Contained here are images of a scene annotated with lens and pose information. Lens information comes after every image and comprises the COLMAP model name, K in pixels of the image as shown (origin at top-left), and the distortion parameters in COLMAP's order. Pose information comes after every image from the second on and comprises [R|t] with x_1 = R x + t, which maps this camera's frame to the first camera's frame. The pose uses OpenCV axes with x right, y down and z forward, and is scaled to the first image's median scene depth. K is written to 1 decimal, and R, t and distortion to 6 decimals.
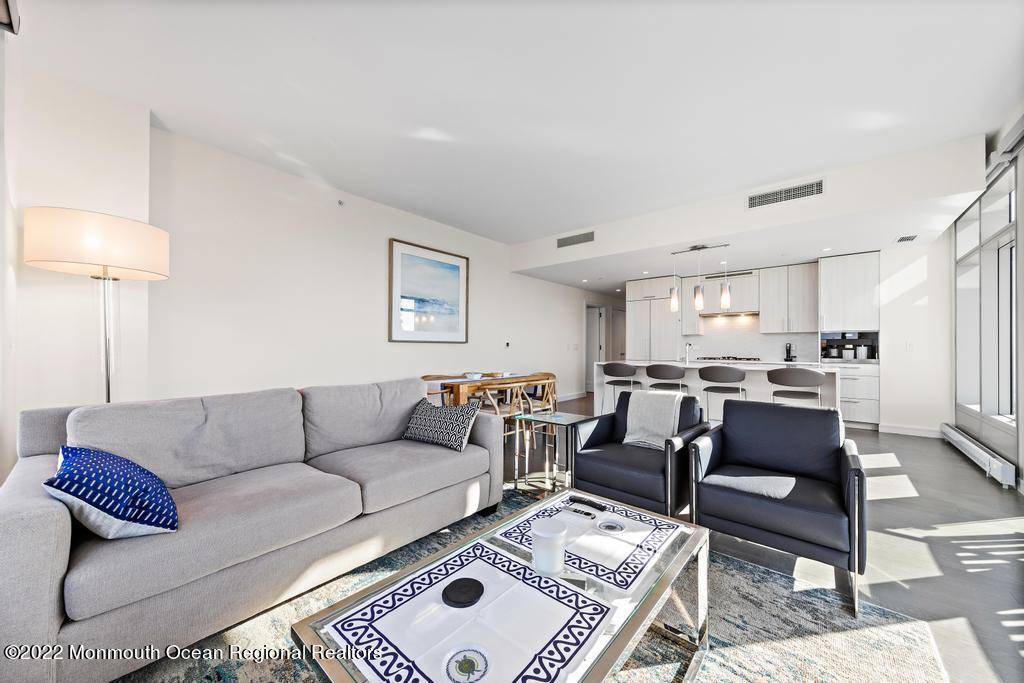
lens RADIAL K [[367.5, 0, 512.0], [0, 367.5, 341.5], [0, 0, 1]] dist [0.000041, -0.000018]
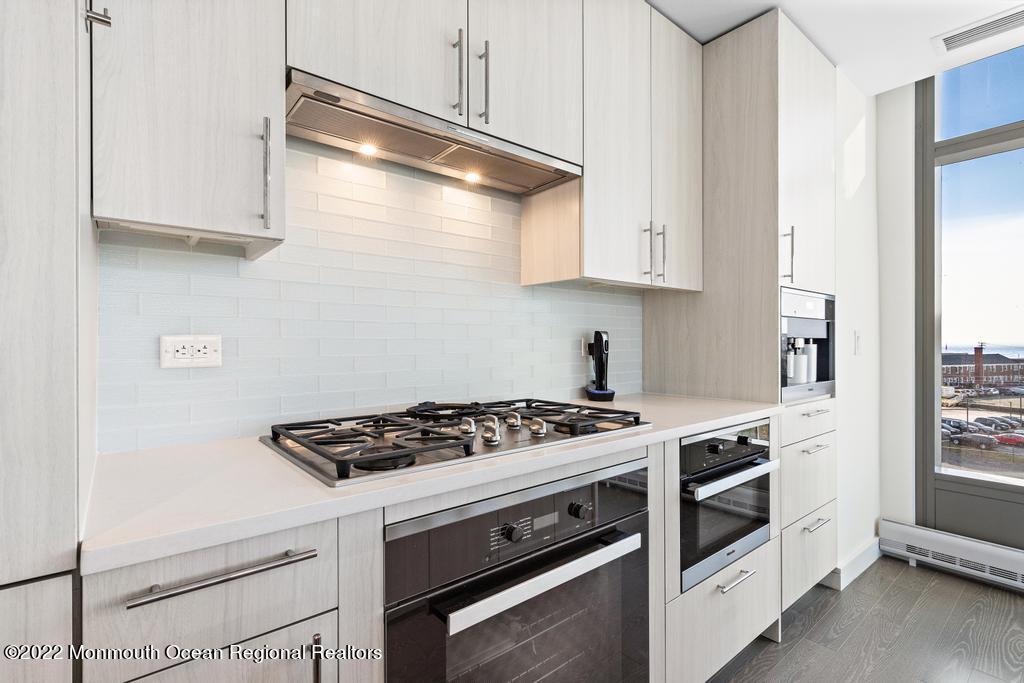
lens RADIAL K [[479.6, 0, 512.0], [0, 479.6, 341.5], [0, 0, 1]] dist [0.000240, 0.000011]
pose [[0.167682, -0.002299, 0.985838, 0.481031], [-0.017517, 0.999832, 0.005311, 0.012602], [-0.985685, -0.018160, 0.167614, 1.191351]]
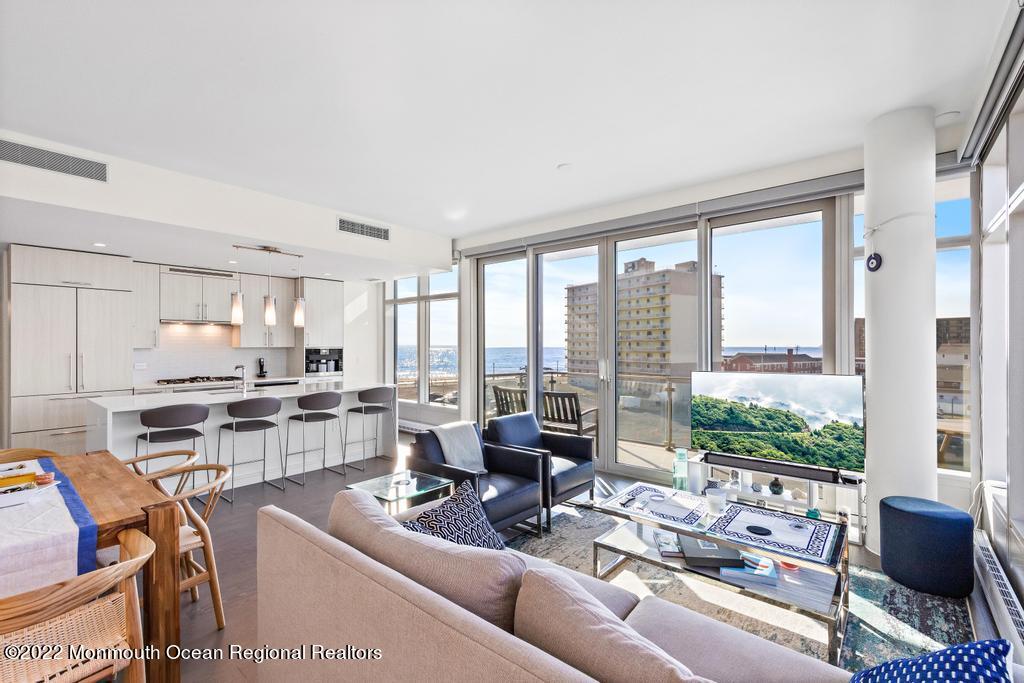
lens RADIAL K [[448.6, 0, 512.0], [0, 448.6, 341.5], [0, 0, 1]] dist [-0.001334, -0.000117]
pose [[-0.012545, 0.002493, 0.999918, -0.472458], [-0.017791, 0.999838, -0.002716, -0.054315], [-0.999763, -0.017824, -0.012499, 0.447314]]
